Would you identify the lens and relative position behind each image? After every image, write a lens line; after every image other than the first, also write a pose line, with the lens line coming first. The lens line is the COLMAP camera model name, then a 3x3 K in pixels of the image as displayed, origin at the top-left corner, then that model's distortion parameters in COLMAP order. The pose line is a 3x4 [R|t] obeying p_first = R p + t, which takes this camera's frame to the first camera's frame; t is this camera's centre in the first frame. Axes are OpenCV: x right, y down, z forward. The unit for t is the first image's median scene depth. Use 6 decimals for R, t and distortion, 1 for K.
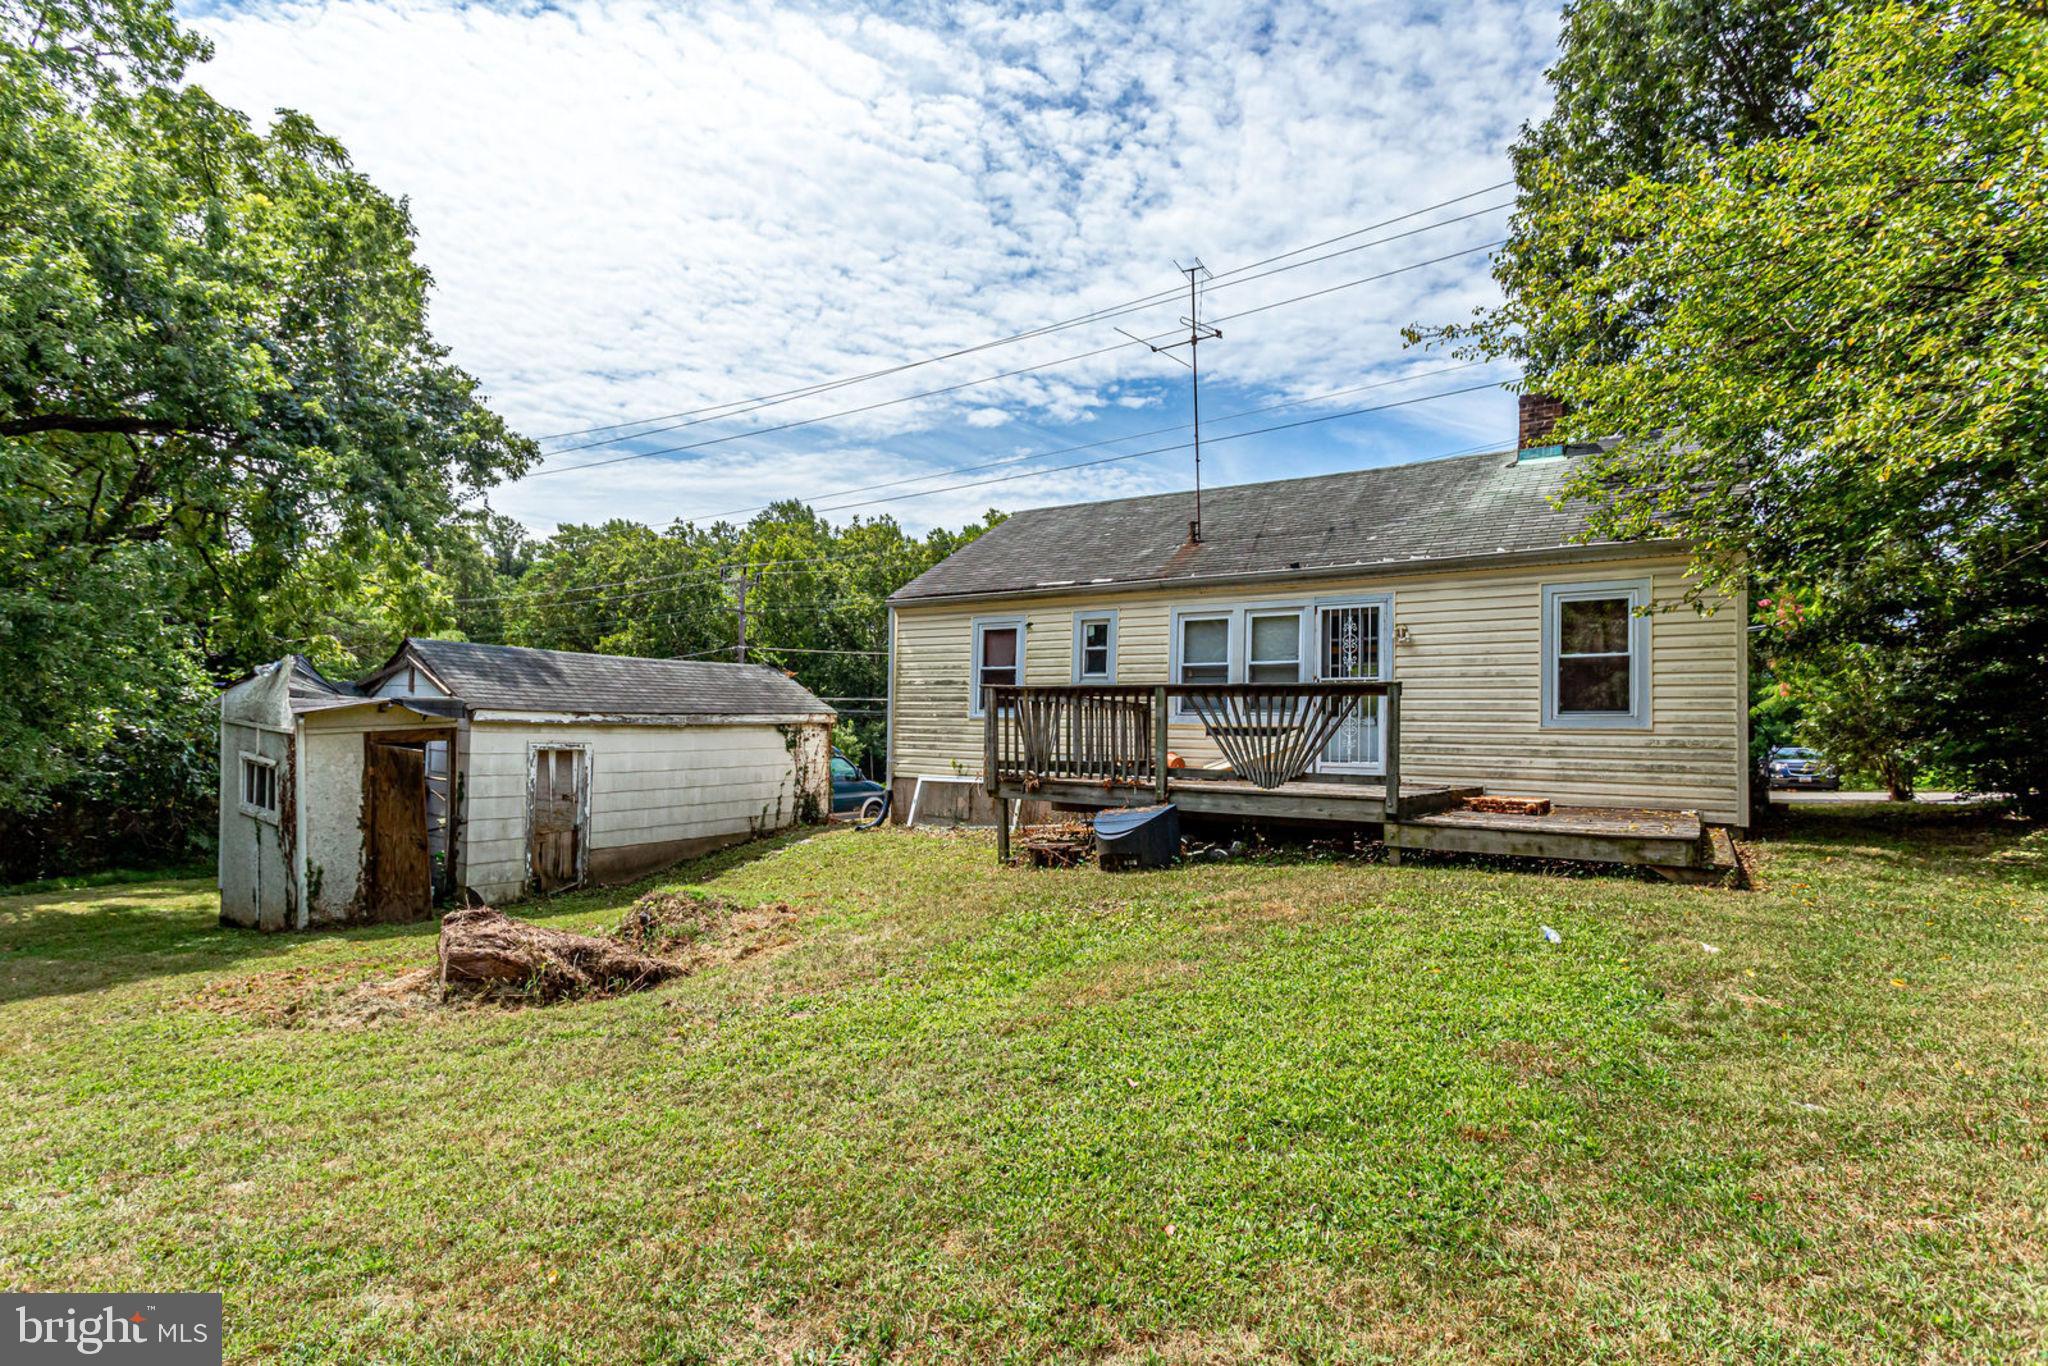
lens RADIAL K [[1023.6, 0, 1024.0], [0, 1023.6, 683.0], [0, 0, 1]] dist [0.005510, 0.001184]
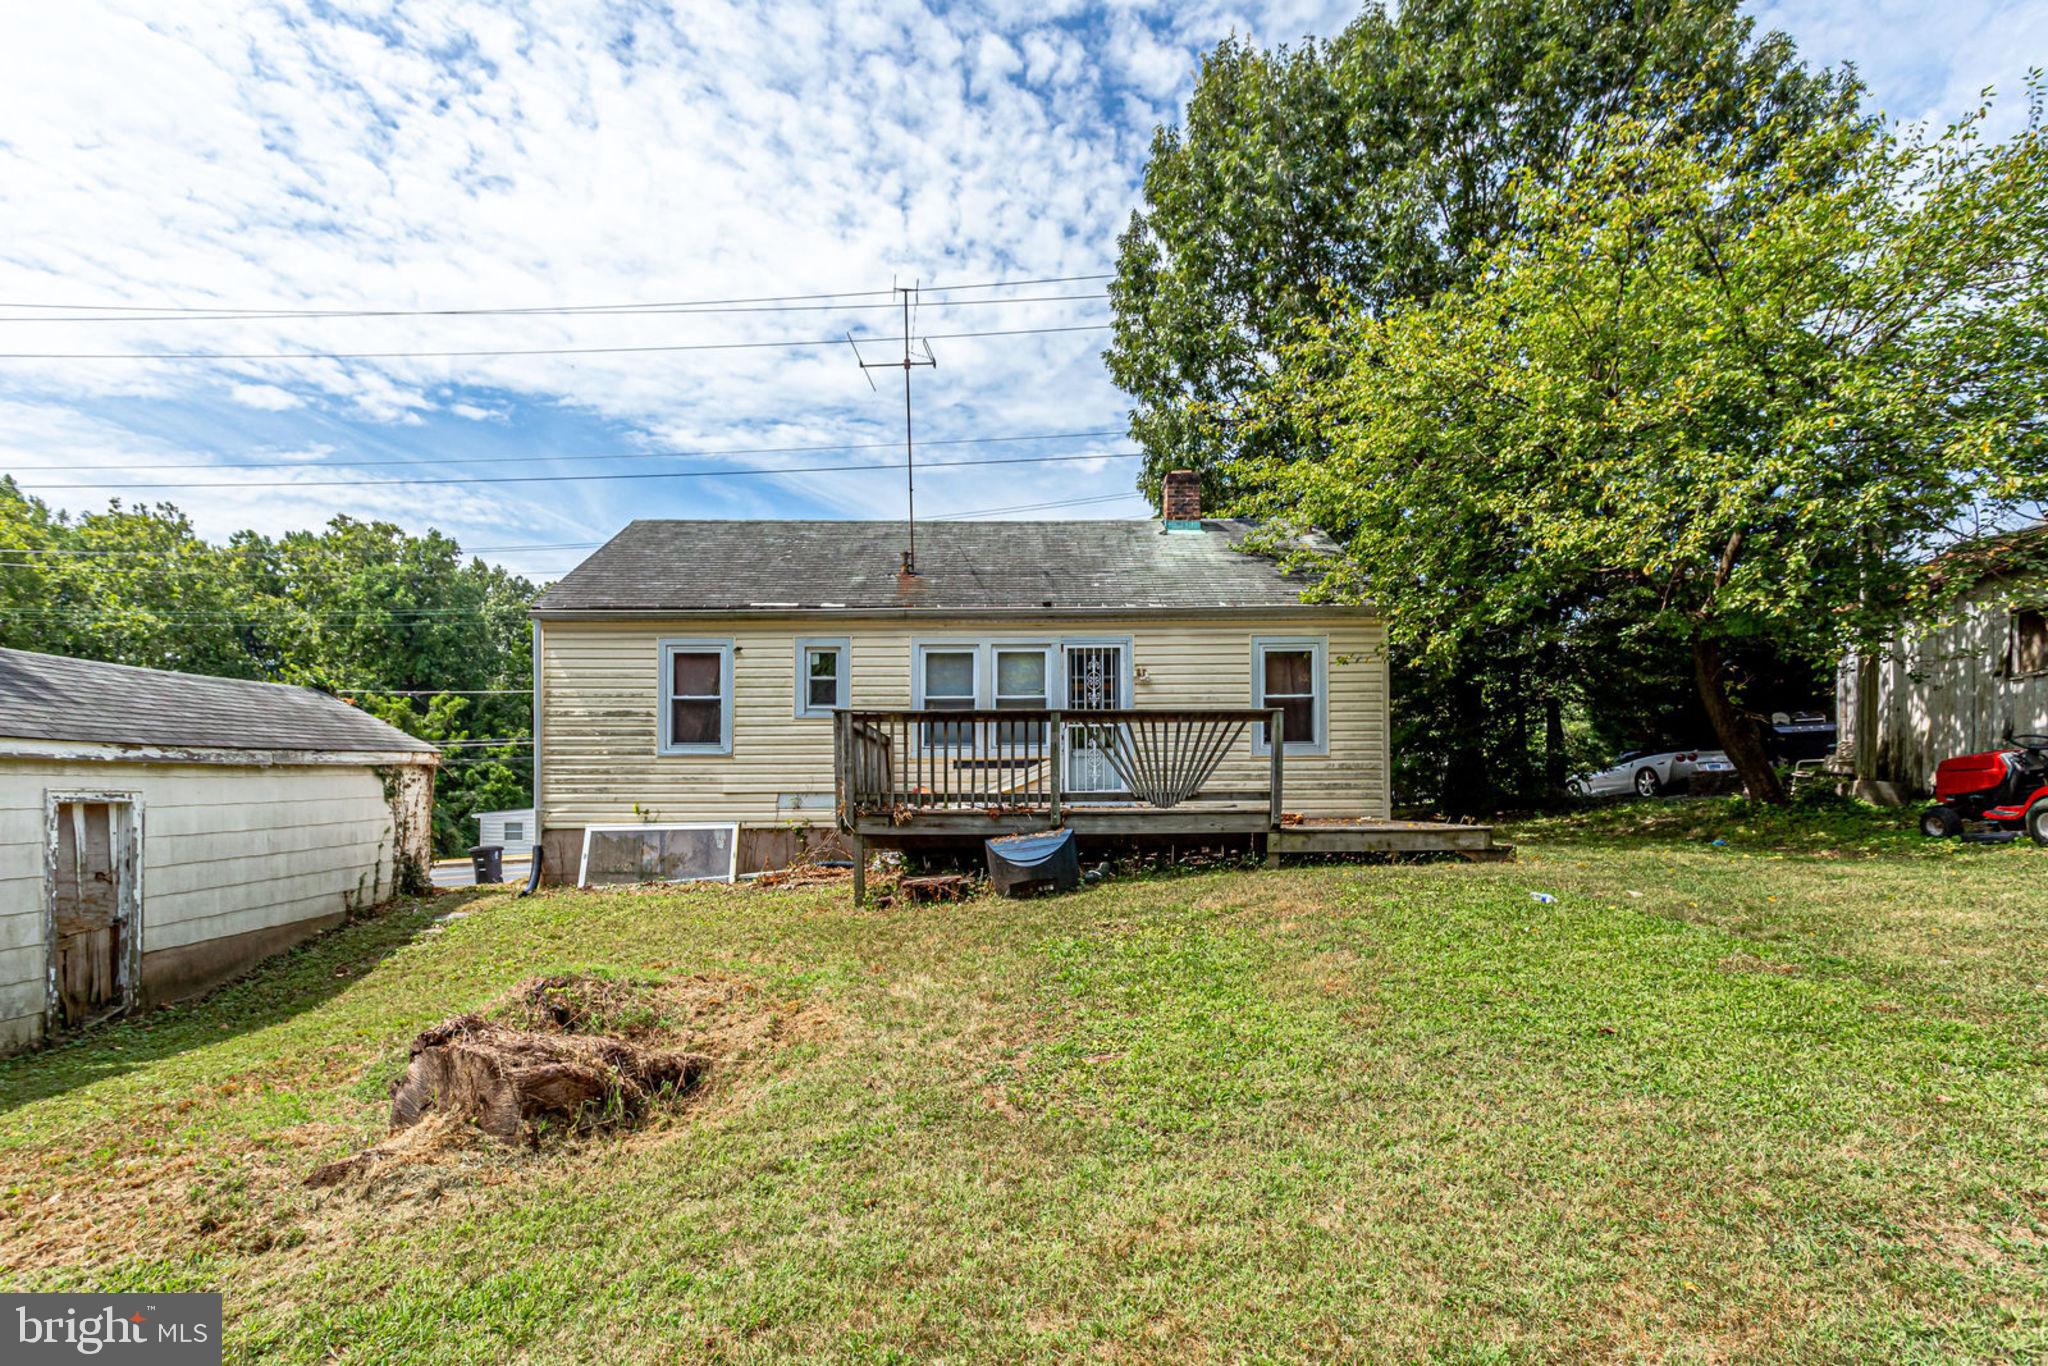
lens RADIAL K [[1026.5, 0, 1019.3], [0, 1026.5, 777.3], [0, 0, 1]] dist [0.004508, 0.001835]
pose [[0.820534, -0.016138, 0.571370, -0.295813], [-0.005927, 0.999307, 0.036736, 0.019334], [-0.571567, -0.033530, 0.819870, 0.123284]]
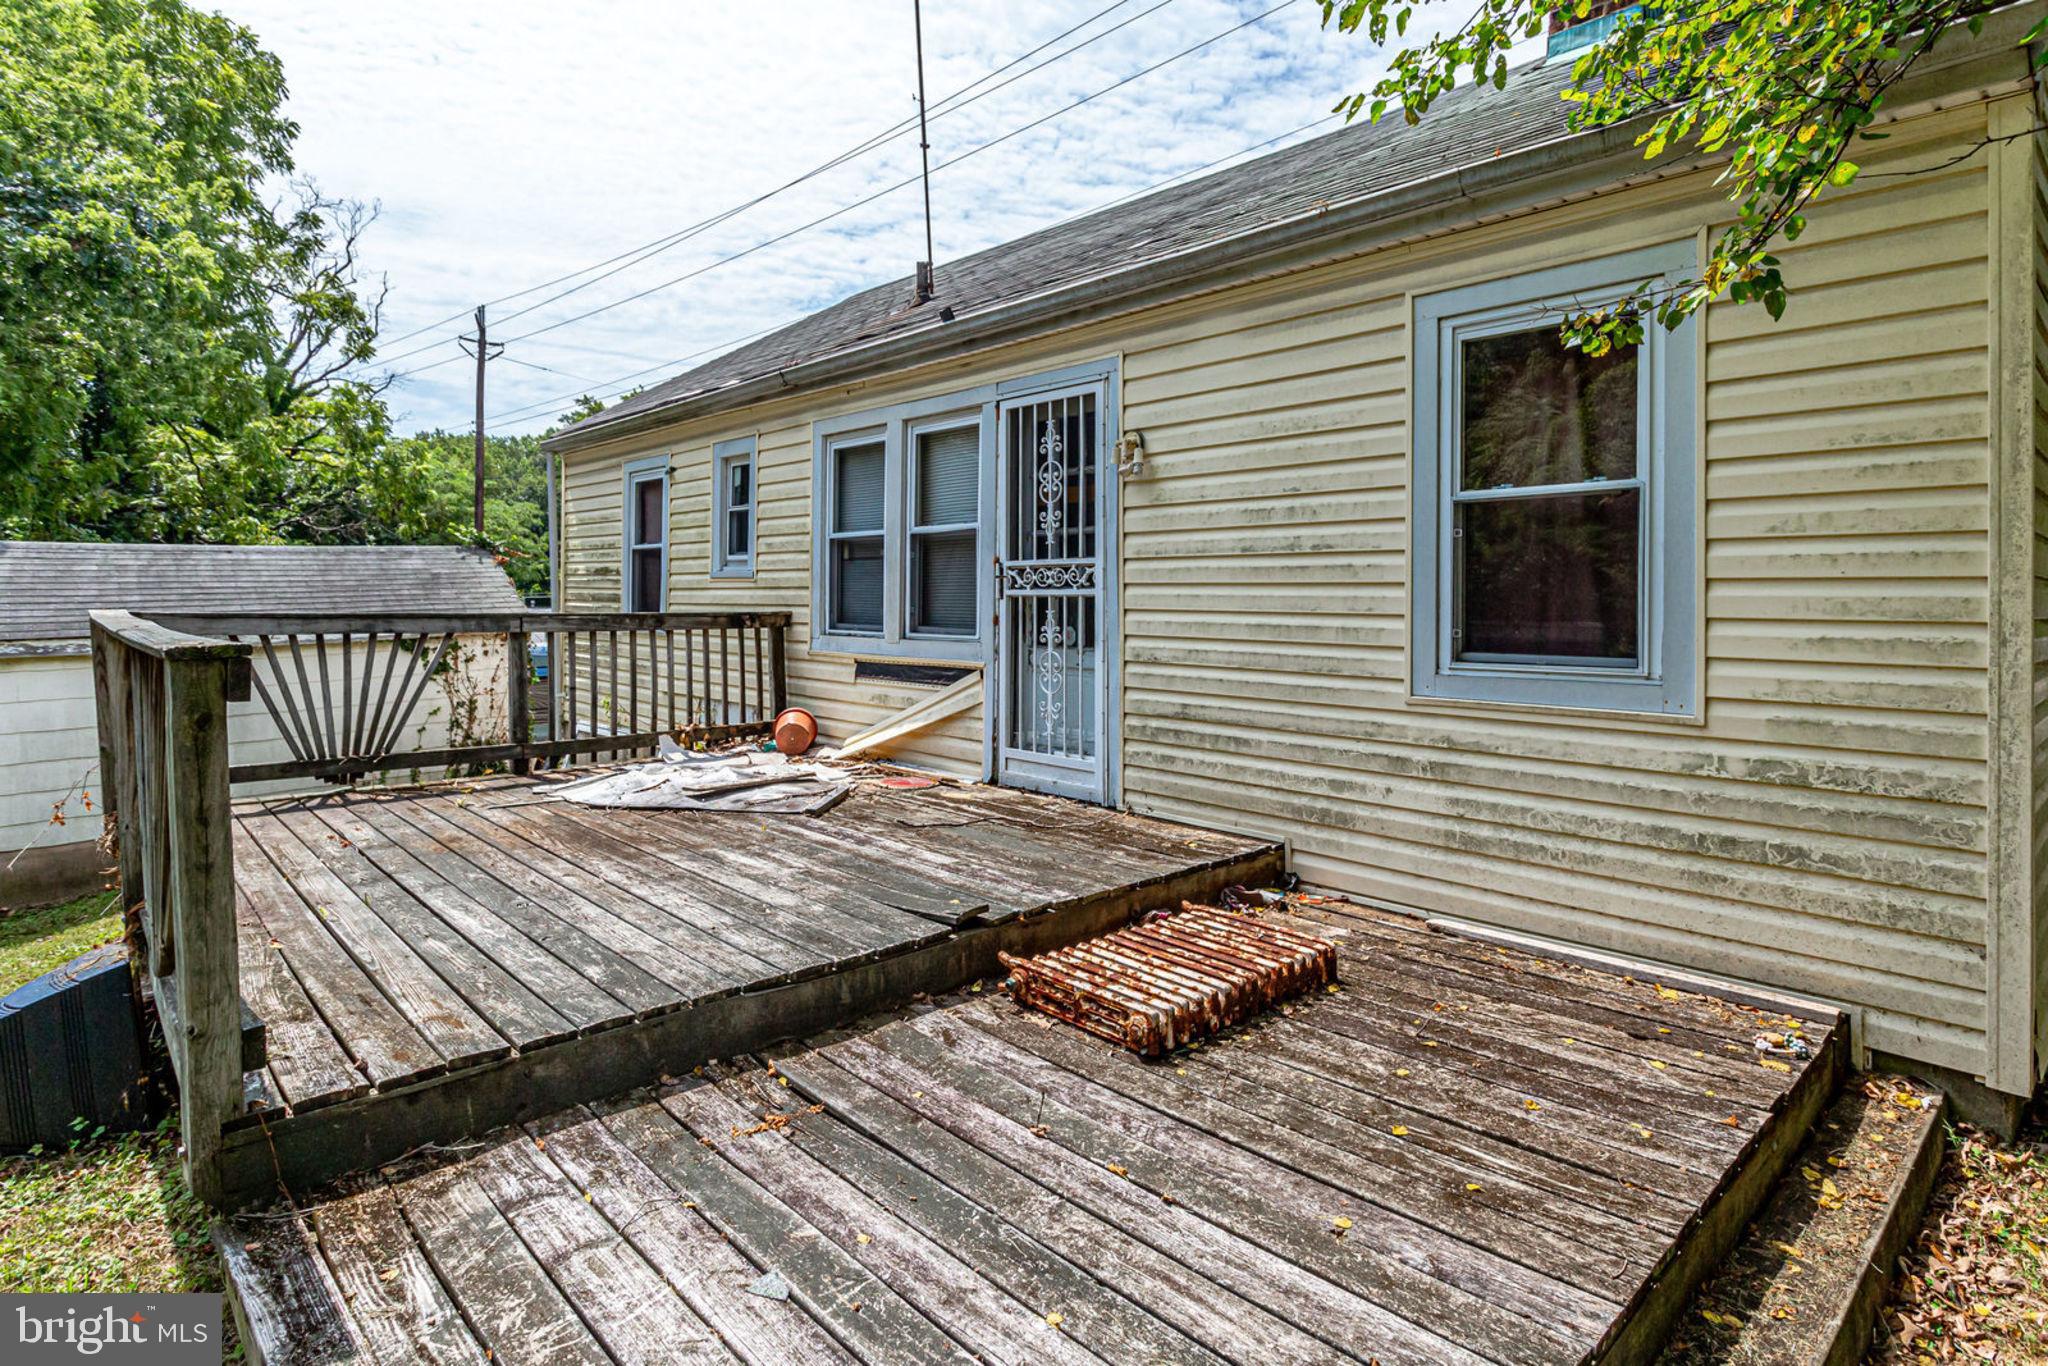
lens RADIAL K [[1073.1, 0, 1080.7], [0, 1073.1, 571.8], [0, 0, 1]] dist [-0.005144, 0.000178]
pose [[0.976918, -0.024854, -0.212162, 0.344533], [0.032480, 0.998943, 0.032533, -0.011796], [0.211129, -0.038673, 0.976693, 0.445133]]
